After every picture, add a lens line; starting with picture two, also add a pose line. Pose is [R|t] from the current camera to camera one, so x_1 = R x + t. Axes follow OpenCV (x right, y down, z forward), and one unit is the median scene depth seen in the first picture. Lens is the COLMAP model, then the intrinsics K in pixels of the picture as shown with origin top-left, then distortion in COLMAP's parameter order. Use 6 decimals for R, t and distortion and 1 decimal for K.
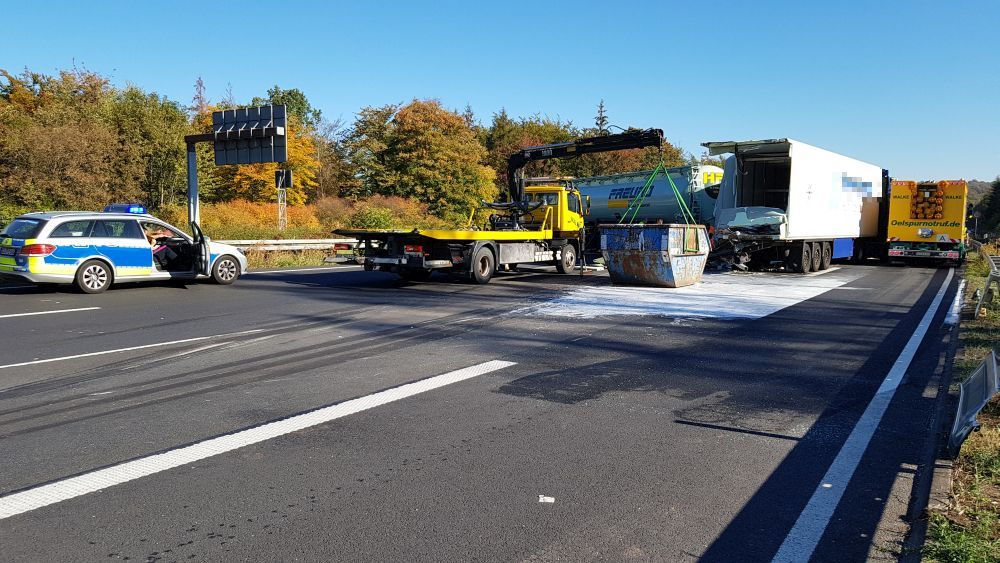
lens RADIAL K [[771.0, 0, 504.6], [0, 771.0, 294.5], [0, 0, 1]] dist [0.093945, -0.161580]
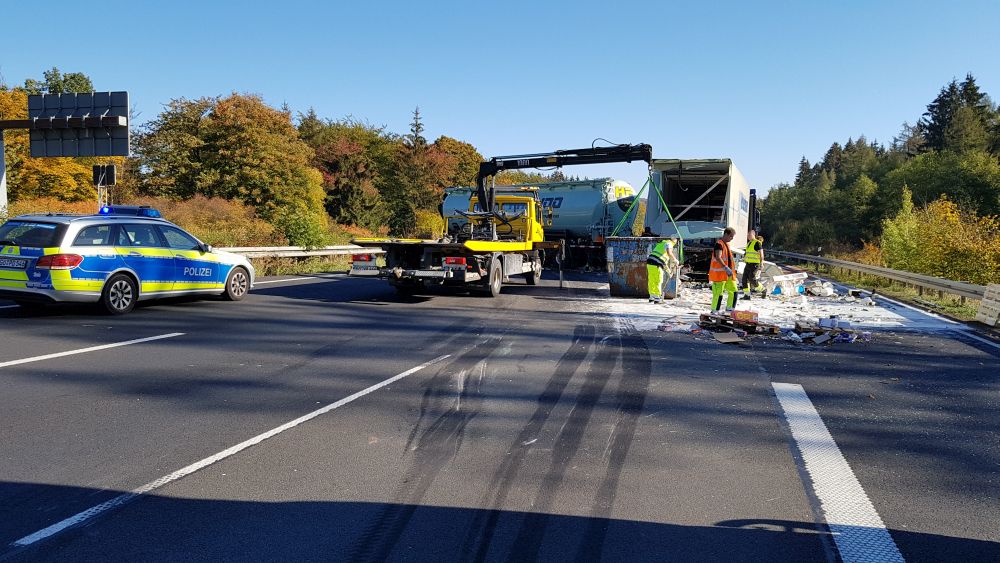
lens RADIAL K [[771.0, 0, 504.6], [0, 771.0, 294.5], [0, 0, 1]] dist [0.093945, -0.161580]
pose [[0.957988, -0.006989, 0.286724, -0.185679], [0.009173, 0.999938, -0.006275, -0.006662], [-0.286662, 0.008641, 0.957993, 0.048457]]
